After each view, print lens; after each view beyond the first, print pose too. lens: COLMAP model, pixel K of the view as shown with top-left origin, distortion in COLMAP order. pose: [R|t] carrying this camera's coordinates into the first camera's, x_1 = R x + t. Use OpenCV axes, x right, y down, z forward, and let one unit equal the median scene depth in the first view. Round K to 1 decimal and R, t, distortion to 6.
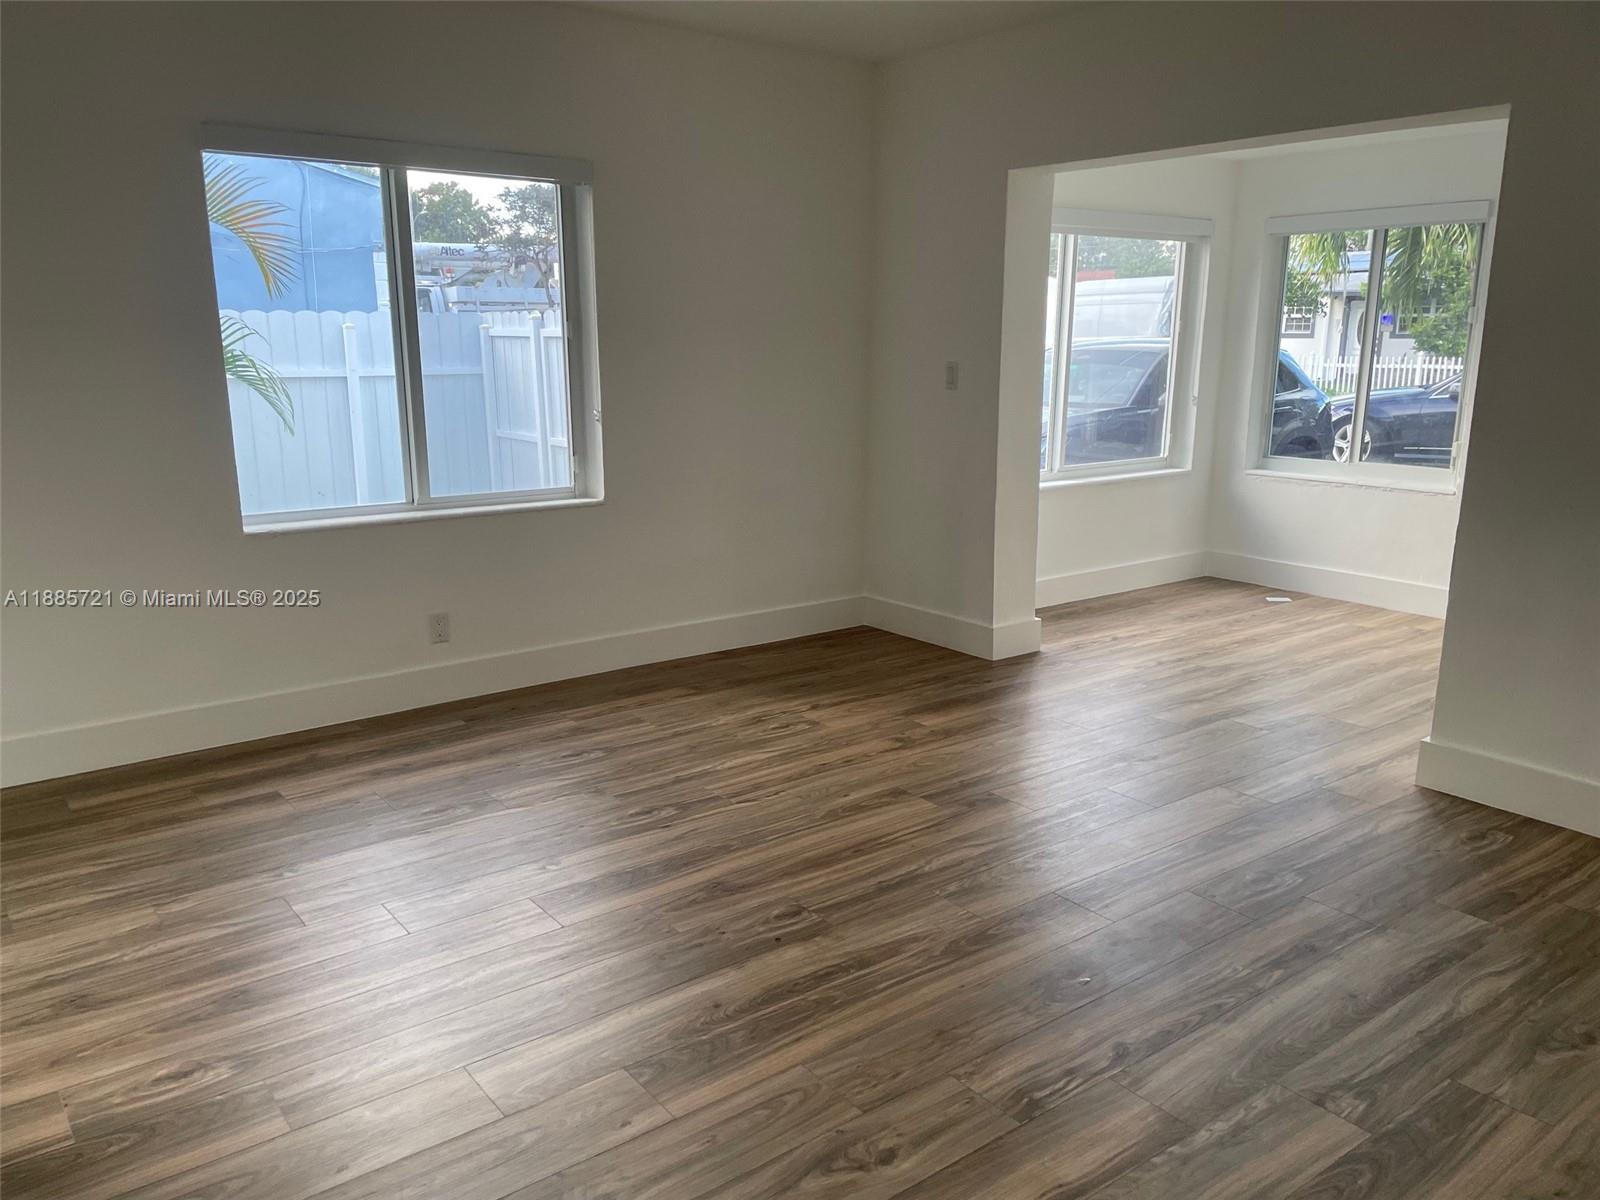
lens RADIAL K [[1228.4, 0, 776.9], [0, 1228.4, 612.2], [0, 0, 1]] dist [0.115144, -0.165070]
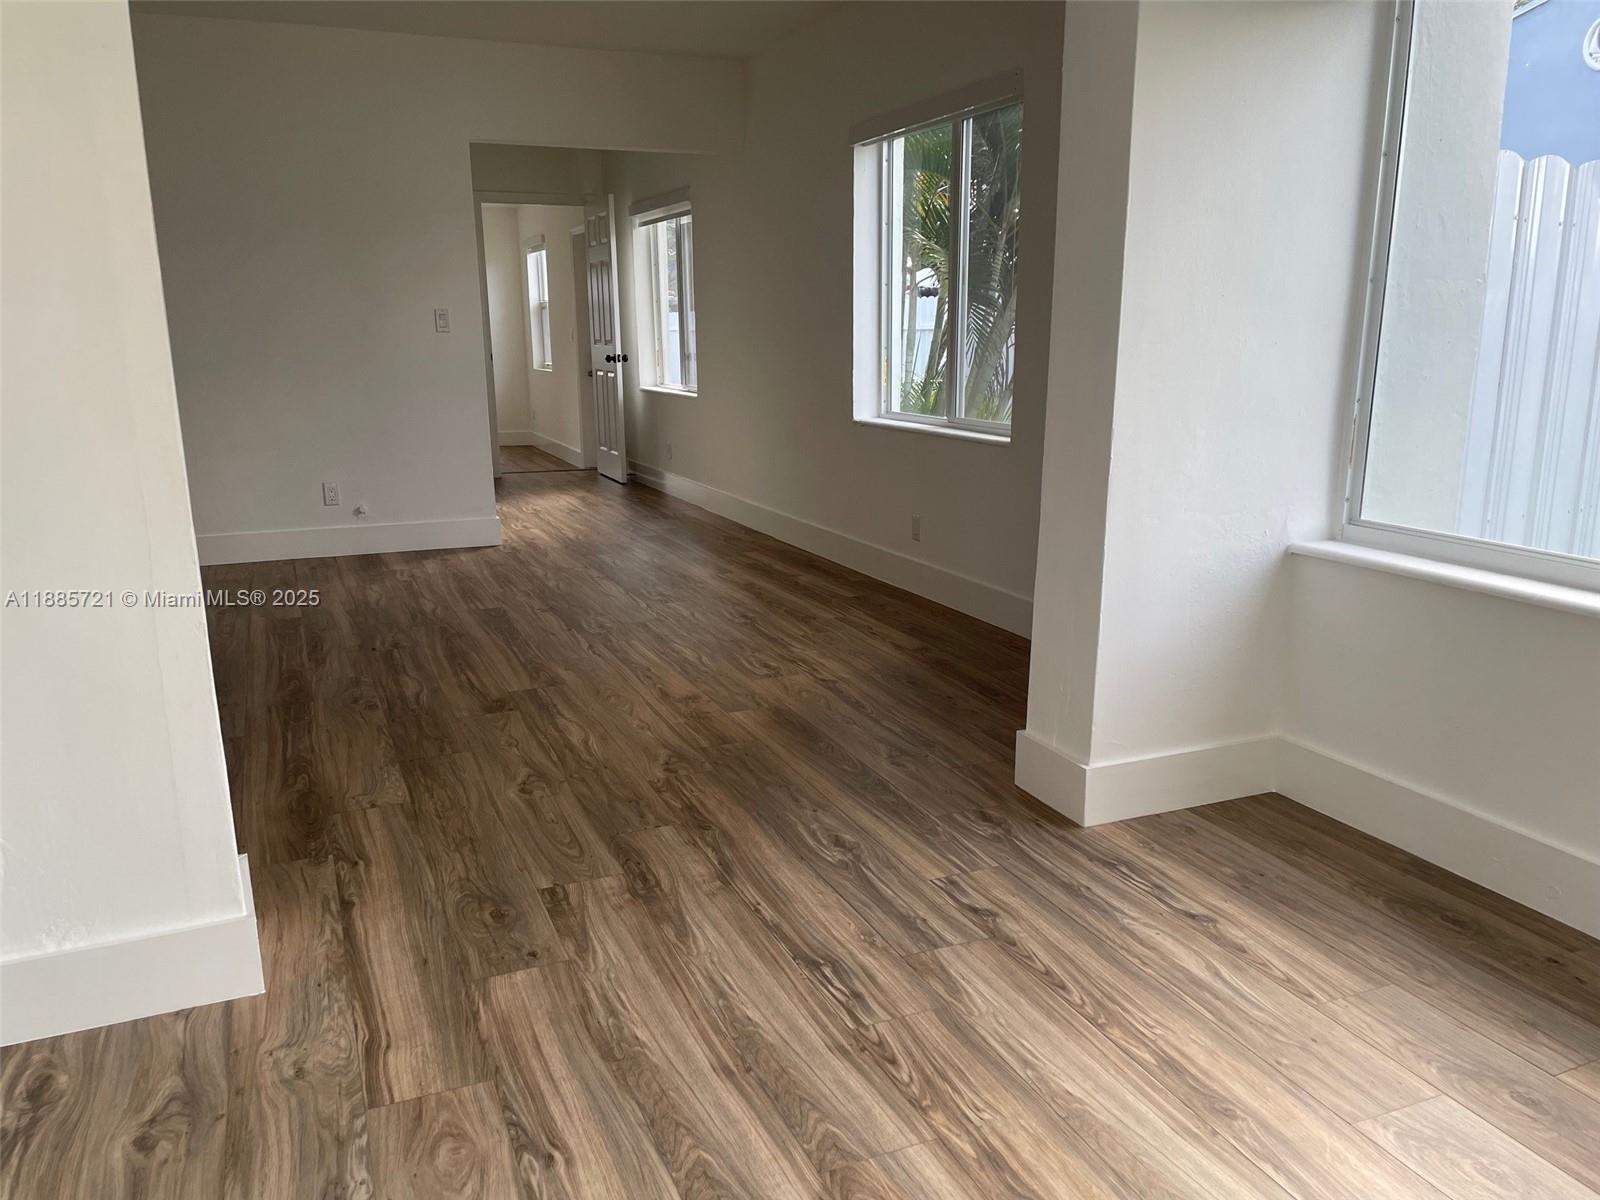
lens RADIAL K [[1228.4, 0, 776.9], [0, 1228.4, 612.2], [0, 0, 1]] dist [0.115144, -0.165070]
pose [[-0.269531, 0.219460, -0.937651, 0.895110], [-0.205491, 0.938152, 0.278647, -0.215501], [0.940811, 0.267783, -0.207764, 1.200486]]
